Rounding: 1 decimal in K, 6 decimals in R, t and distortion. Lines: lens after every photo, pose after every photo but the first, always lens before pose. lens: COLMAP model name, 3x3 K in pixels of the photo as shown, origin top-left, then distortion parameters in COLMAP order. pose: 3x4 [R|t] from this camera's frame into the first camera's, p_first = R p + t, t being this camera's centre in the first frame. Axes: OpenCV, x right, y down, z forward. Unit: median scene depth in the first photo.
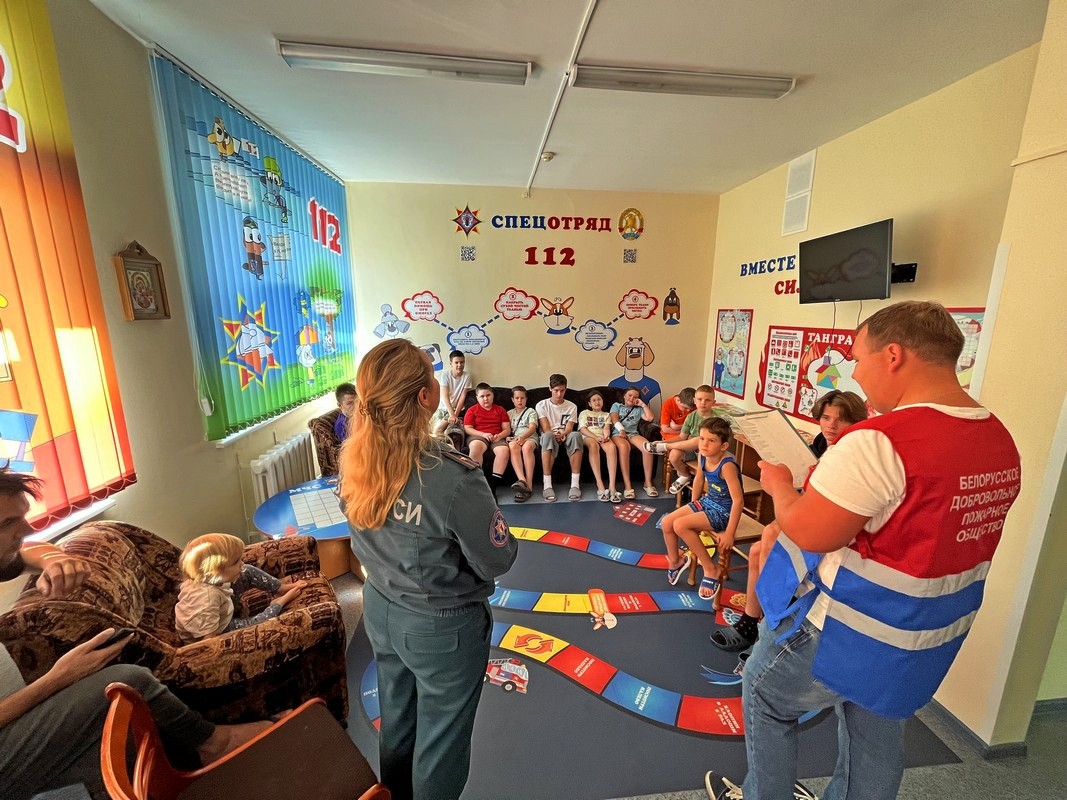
lens RADIAL K [[429.7, 0, 532.9], [0, 429.7, 403.1], [0, 0, 1]] dist [-0.003498, -0.000308]
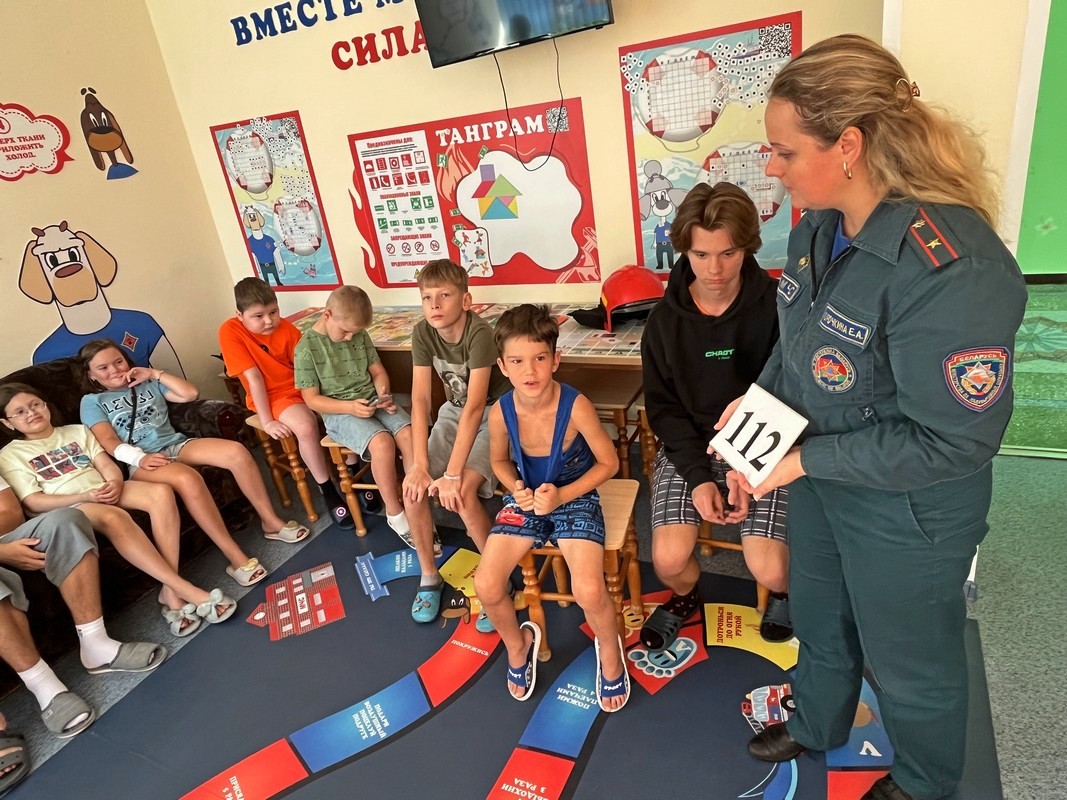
lens RADIAL K [[665.4, 0, 534.9], [0, 665.4, 391.2], [0, 0, 1]] dist [-0.003663, -0.002158]
pose [[0.526685, -0.403983, 0.747930, -0.055717], [0.319337, 0.909441, 0.266347, -0.041563], [-0.787799, 0.098560, 0.607996, 0.365874]]
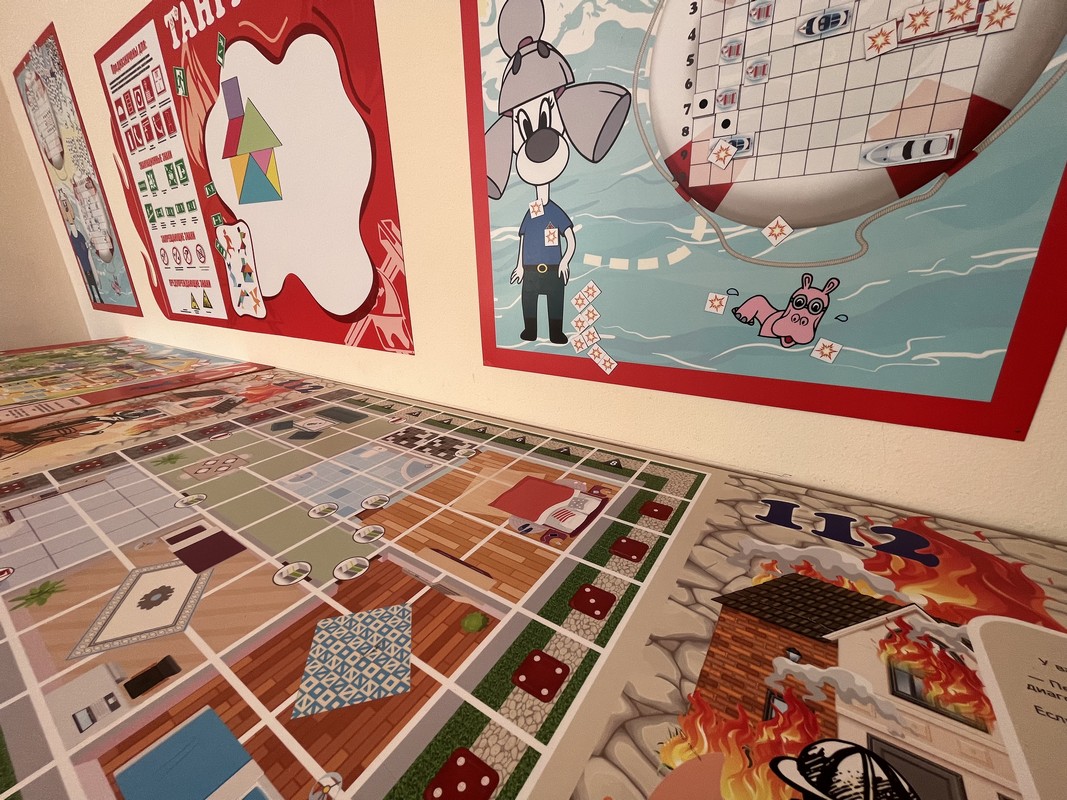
lens RADIAL K [[429.7, 0, 535.0], [0, 429.7, 399.7], [0, 0, 1]] dist [-0.003498, -0.000308]
pose [[0.636668, -0.261389, 0.725485, 0.468406], [0.186533, 0.965062, 0.184011, 0.063058], [-0.748237, 0.018173, 0.663183, 0.564558]]
